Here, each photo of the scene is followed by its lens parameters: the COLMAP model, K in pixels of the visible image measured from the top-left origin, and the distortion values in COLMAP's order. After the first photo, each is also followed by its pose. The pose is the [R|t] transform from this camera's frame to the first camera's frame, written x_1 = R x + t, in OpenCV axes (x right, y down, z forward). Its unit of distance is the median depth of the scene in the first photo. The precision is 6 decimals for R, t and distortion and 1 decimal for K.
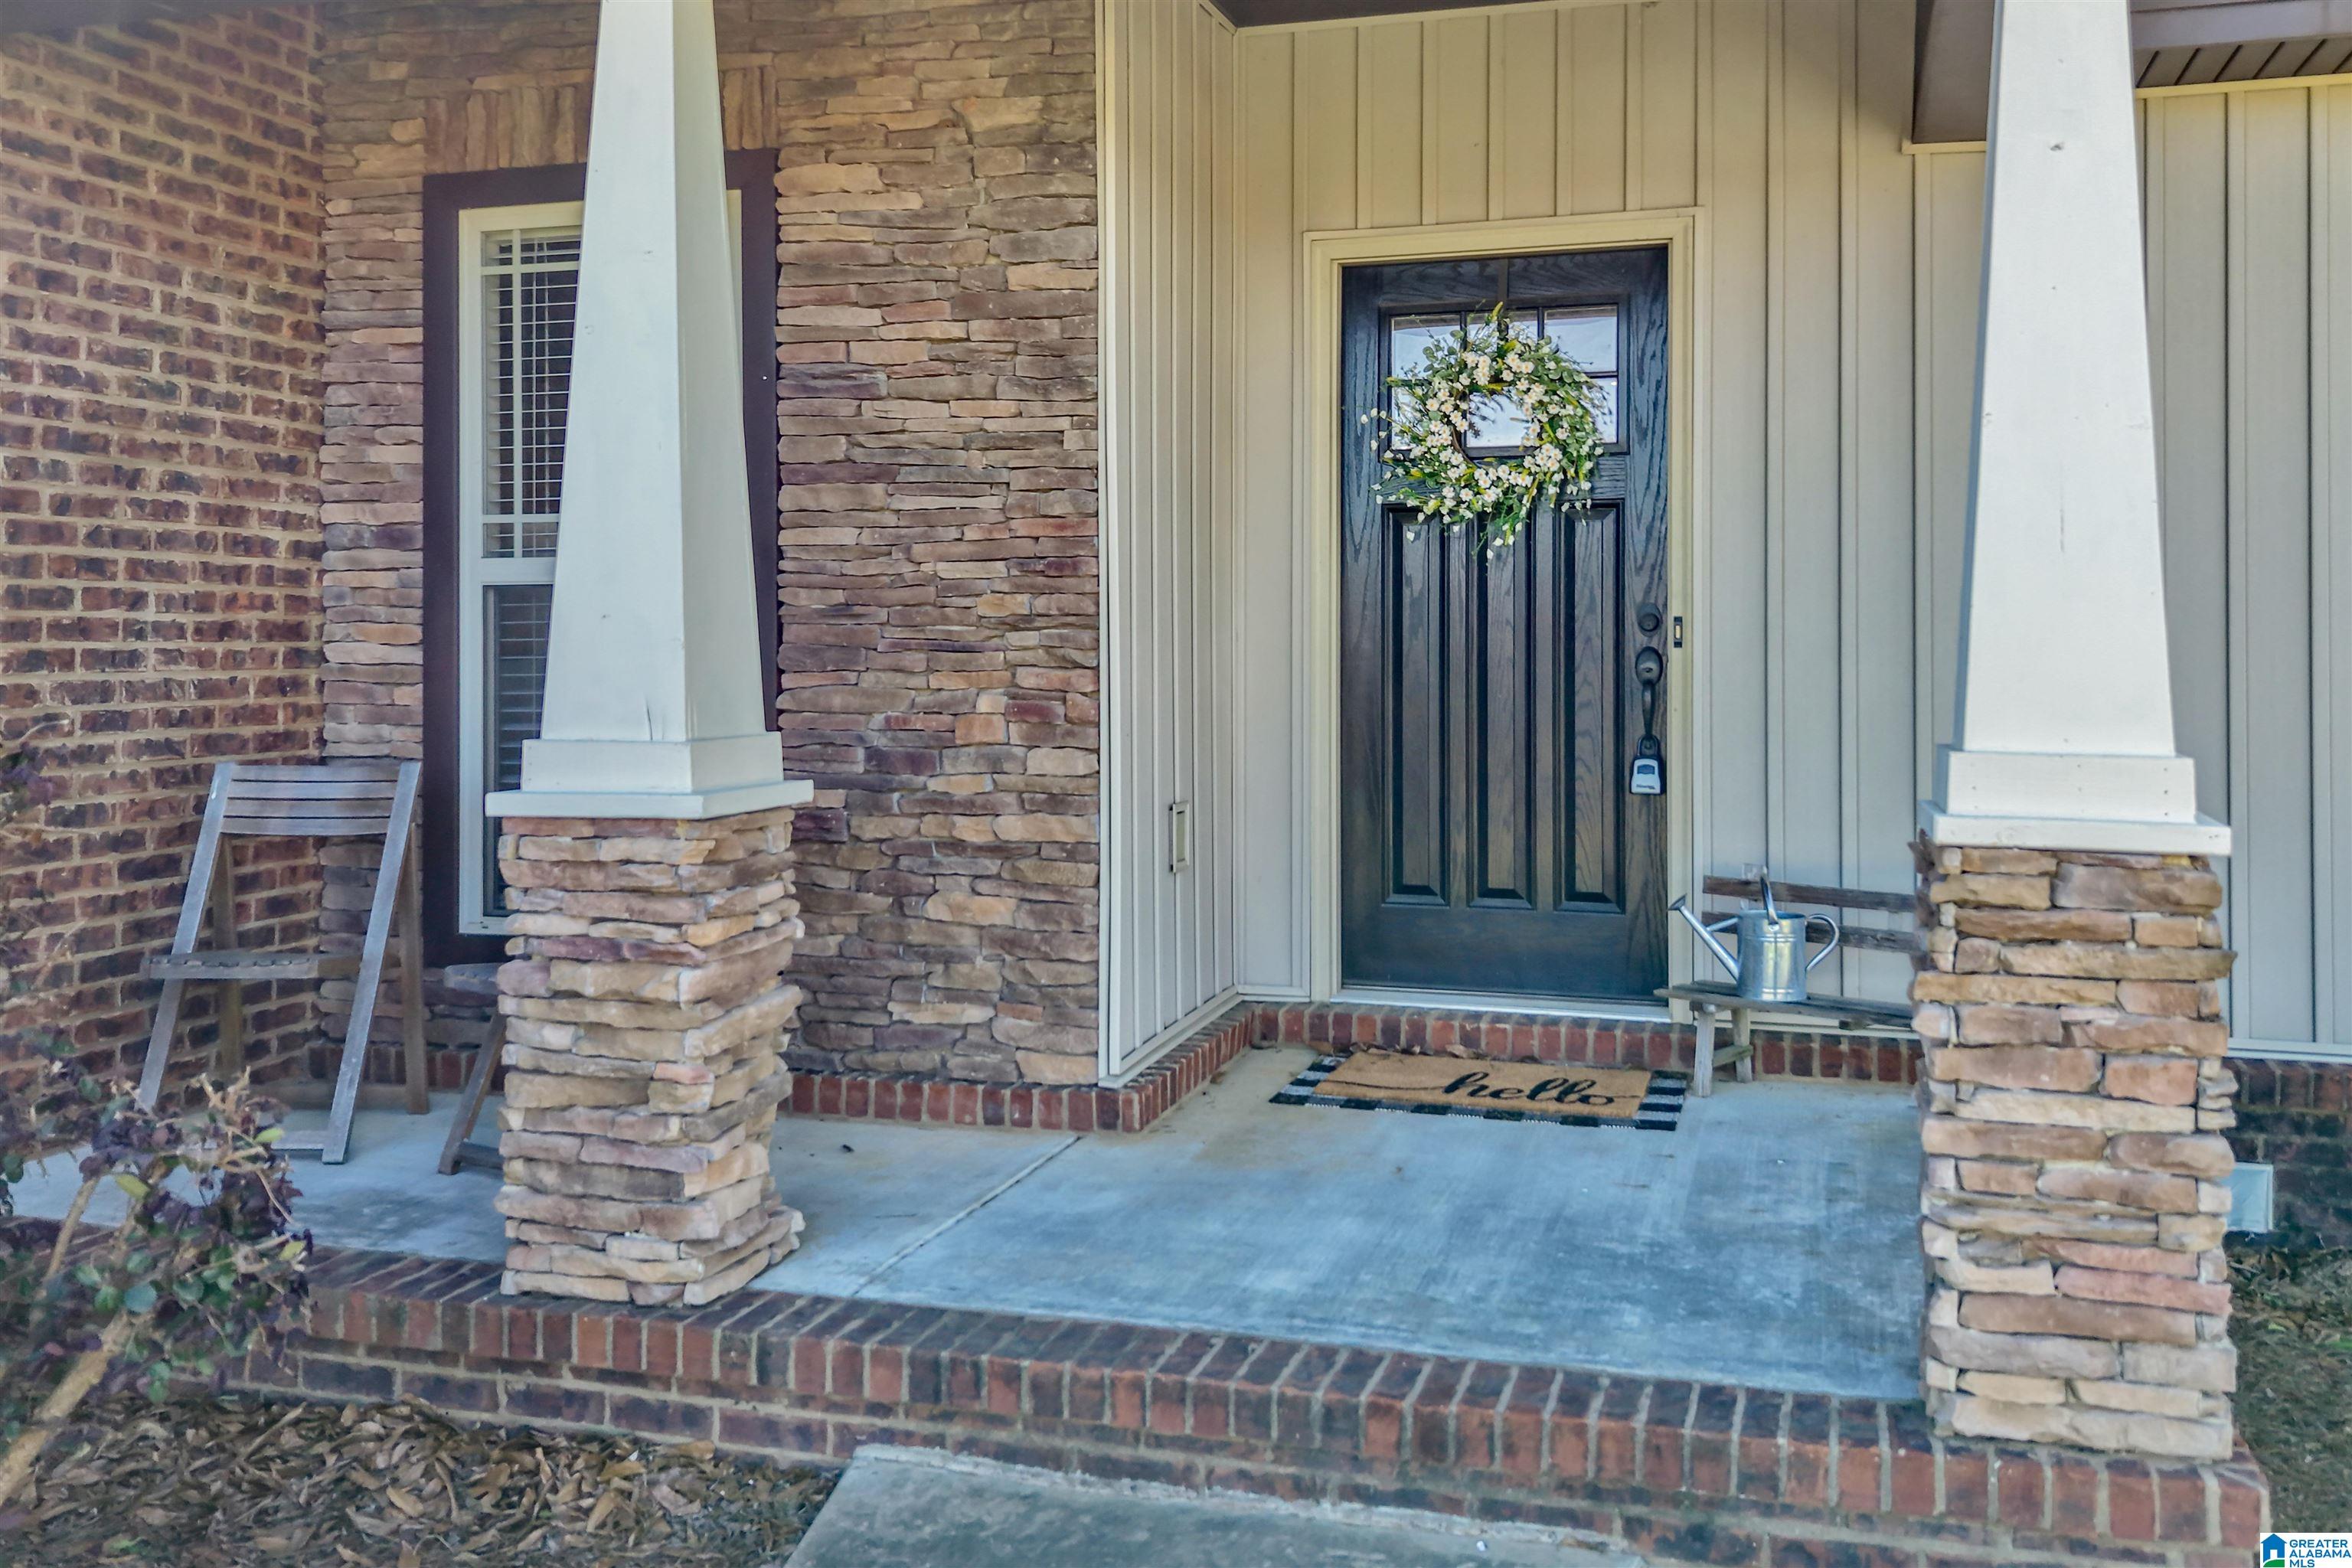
lens RADIAL K [[2167.8, 0, 1102.6], [0, 2167.8, 677.8], [0, 0, 1]] dist [0.076039, -0.194635]
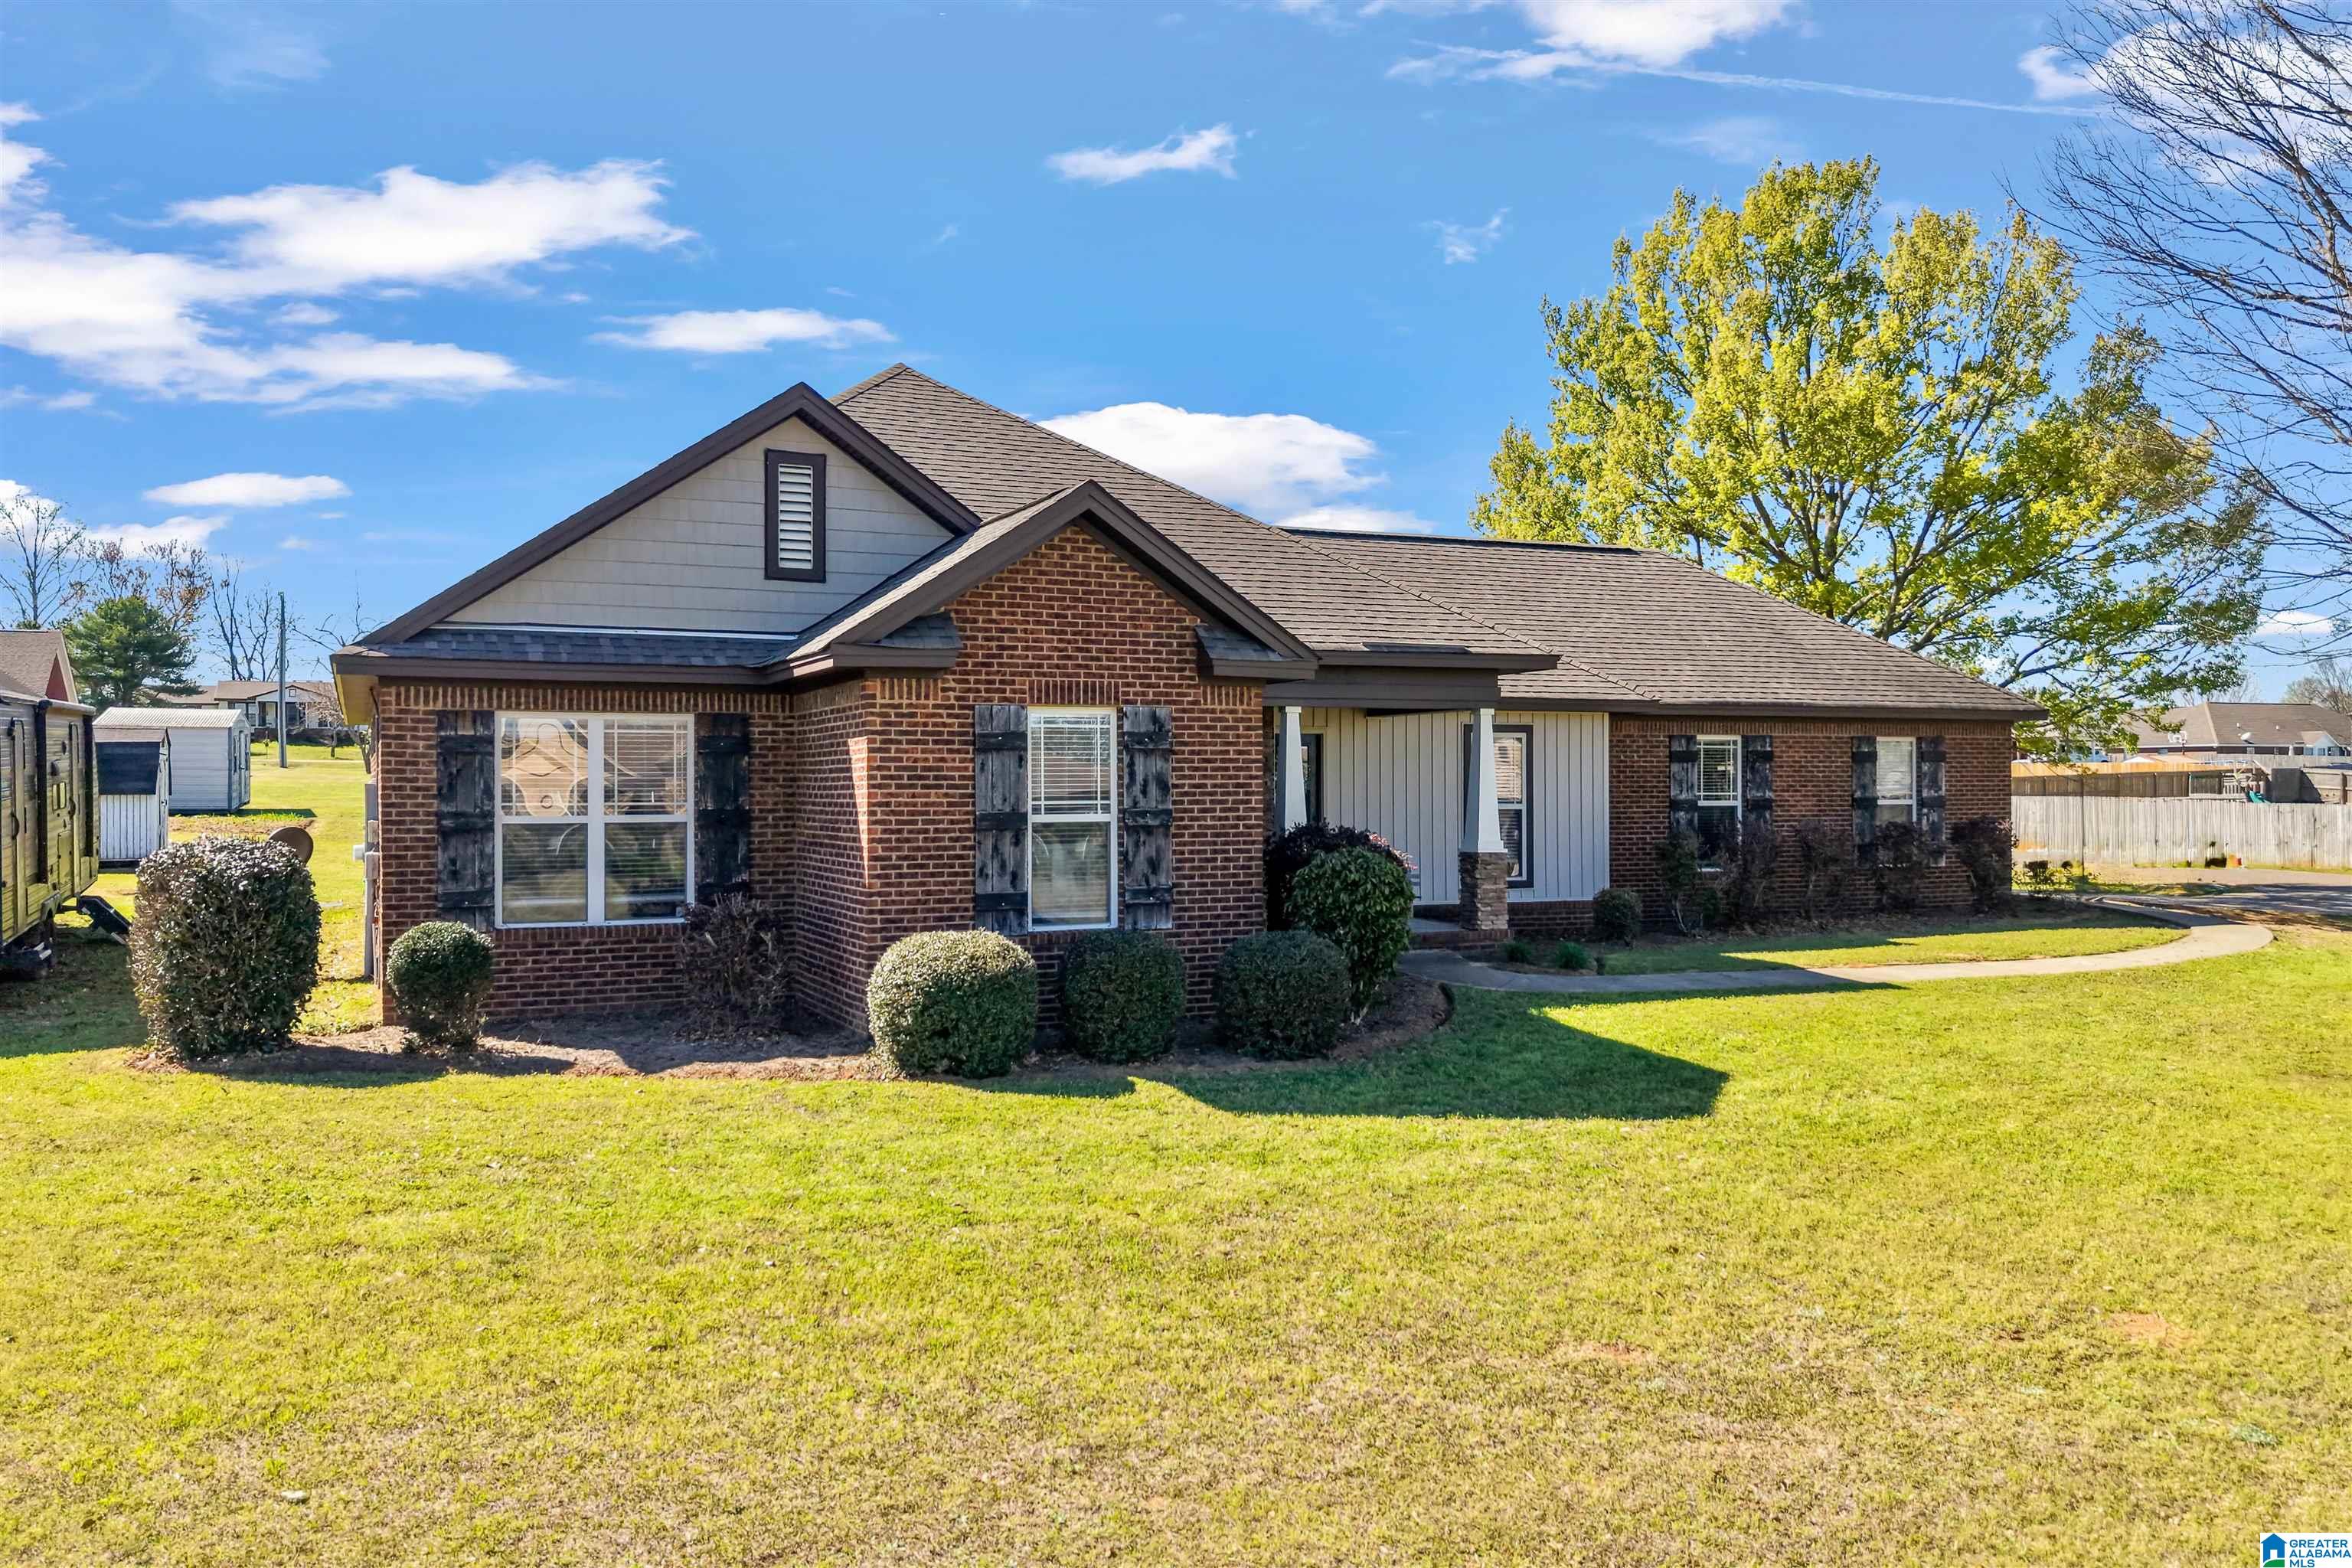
lens RADIAL K [[1872.7, 0, 1233.5], [0, 1872.7, 785.3], [0, 0, 1]] dist [0.069076, -0.113857]
pose [[0.725980, -0.004356, 0.687702, -2.896474], [0.015239, 0.999836, -0.009754, -0.065008], [-0.687547, 0.017561, 0.725927, -1.935140]]
